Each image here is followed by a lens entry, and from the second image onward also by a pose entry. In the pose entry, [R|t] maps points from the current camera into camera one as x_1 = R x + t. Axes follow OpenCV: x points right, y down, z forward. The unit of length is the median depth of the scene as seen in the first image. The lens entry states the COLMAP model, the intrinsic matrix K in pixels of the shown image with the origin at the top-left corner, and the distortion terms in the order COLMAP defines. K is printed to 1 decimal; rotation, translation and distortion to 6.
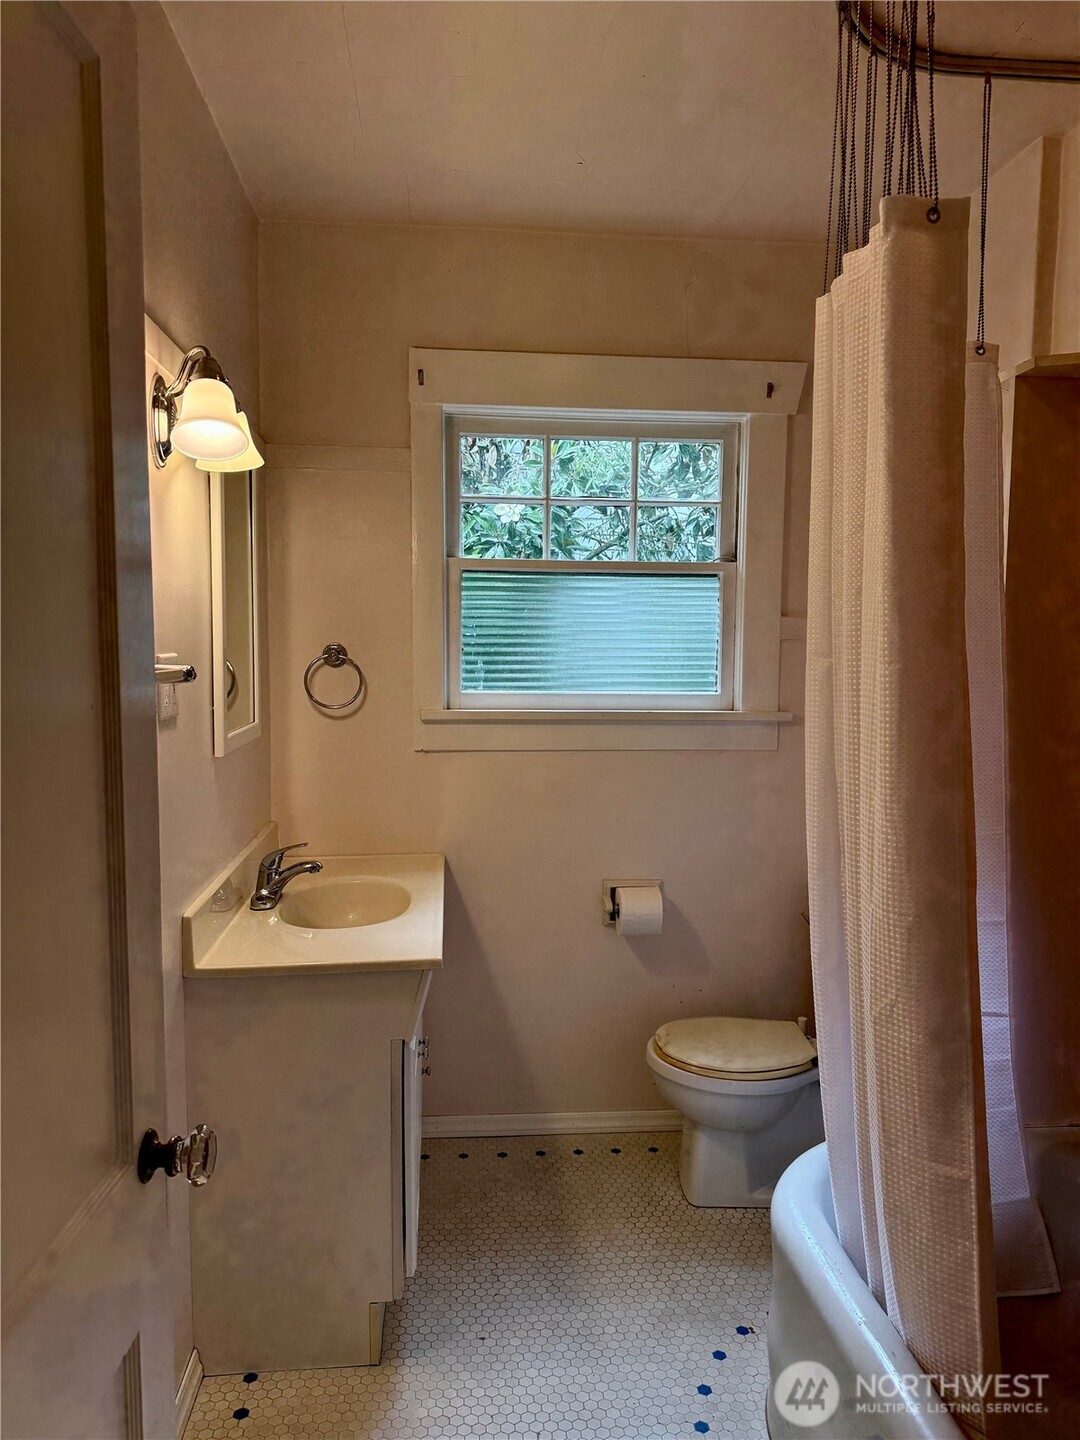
lens RADIAL K [[1009.2, 0, 548.6], [0, 1009.2, 720.3], [0, 0, 1]] dist [0.082248, -0.107010]
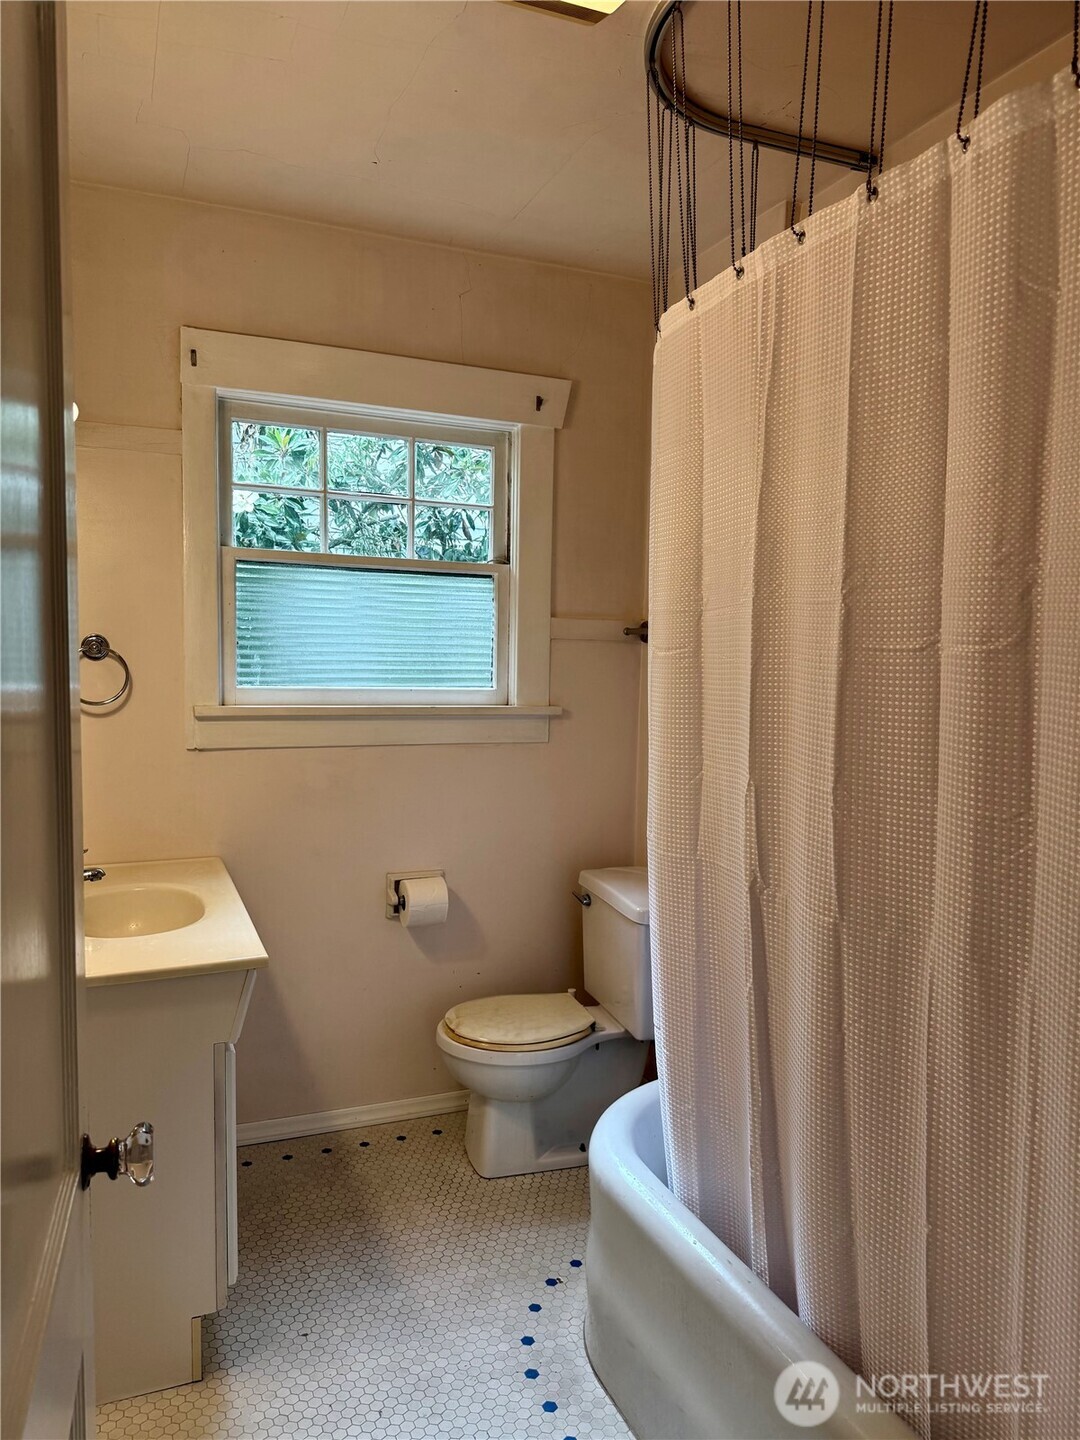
lens RADIAL K [[1009.2, 0, 548.6], [0, 1009.2, 720.3], [0, 0, 1]] dist [0.082248, -0.107010]
pose [[0.953428, -0.009849, 0.301461, -0.101135], [0.010044, 0.999949, 0.000905, 0.006189], [-0.301455, 0.002165, 0.953478, -0.015992]]
